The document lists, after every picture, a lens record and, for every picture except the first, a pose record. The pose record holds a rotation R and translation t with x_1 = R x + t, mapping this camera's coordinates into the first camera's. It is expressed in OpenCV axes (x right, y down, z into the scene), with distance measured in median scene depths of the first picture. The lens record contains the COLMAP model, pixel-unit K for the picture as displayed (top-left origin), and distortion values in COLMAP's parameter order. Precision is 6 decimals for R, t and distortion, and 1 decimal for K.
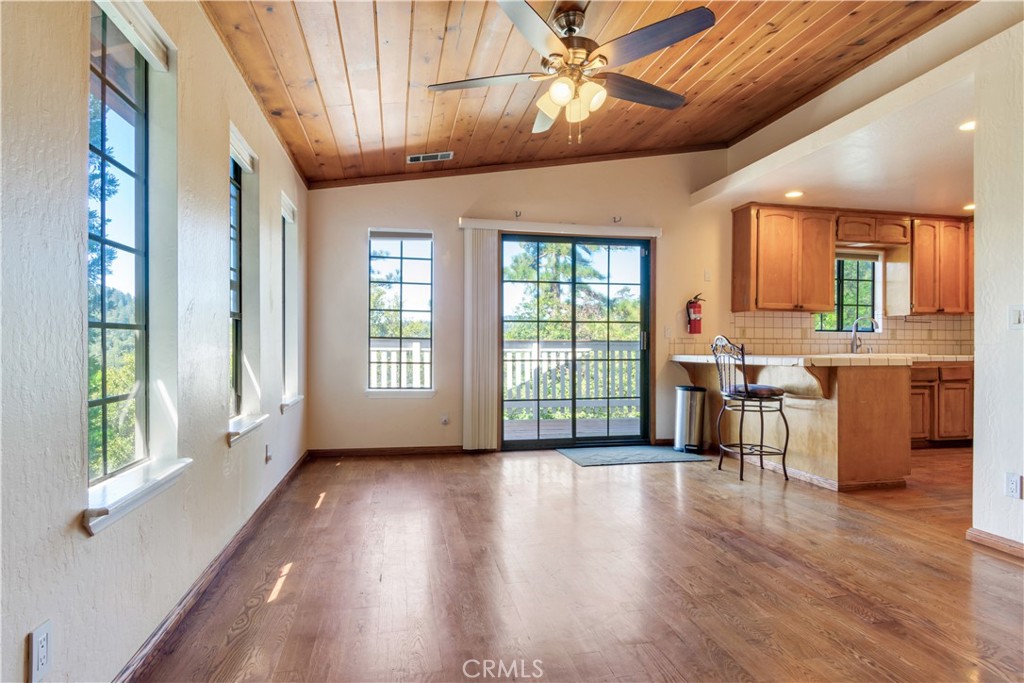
lens RADIAL K [[553.9, 0, 514.4], [0, 553.9, 346.2], [0, 0, 1]] dist [-0.002826, -0.000106]
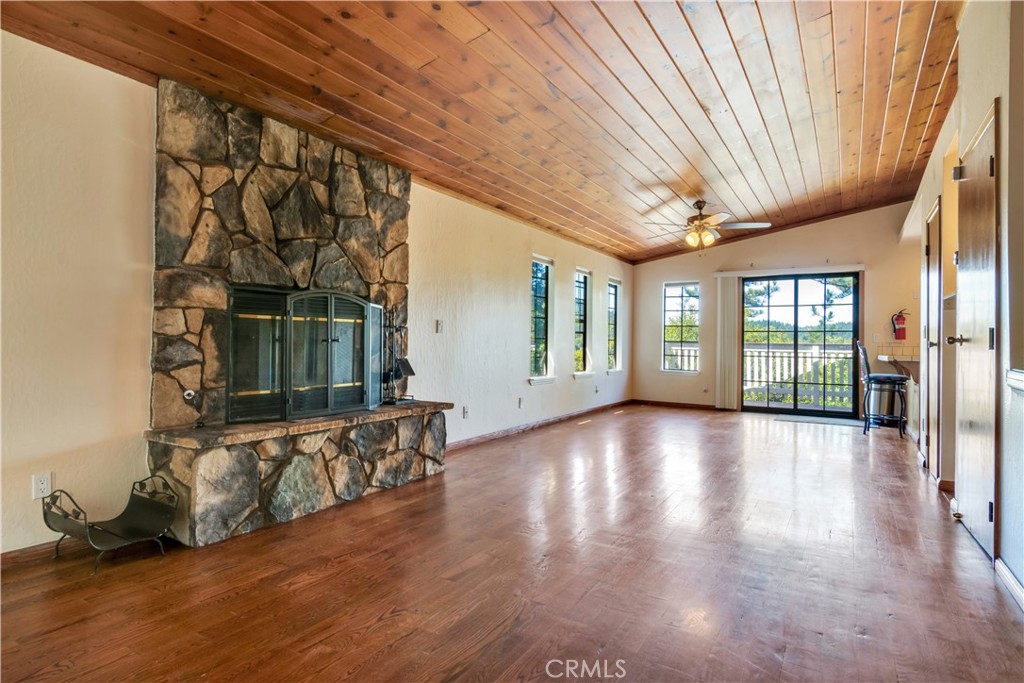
lens RADIAL K [[553.9, 0, 513.0], [0, 553.9, 342.2], [0, 0, 1]] dist [-0.002826, -0.000106]
pose [[0.729276, 0.005102, -0.684200, 0.589860], [-0.015664, 0.999835, -0.009240, 0.011073], [0.684040, 0.017456, 0.729236, -0.638570]]
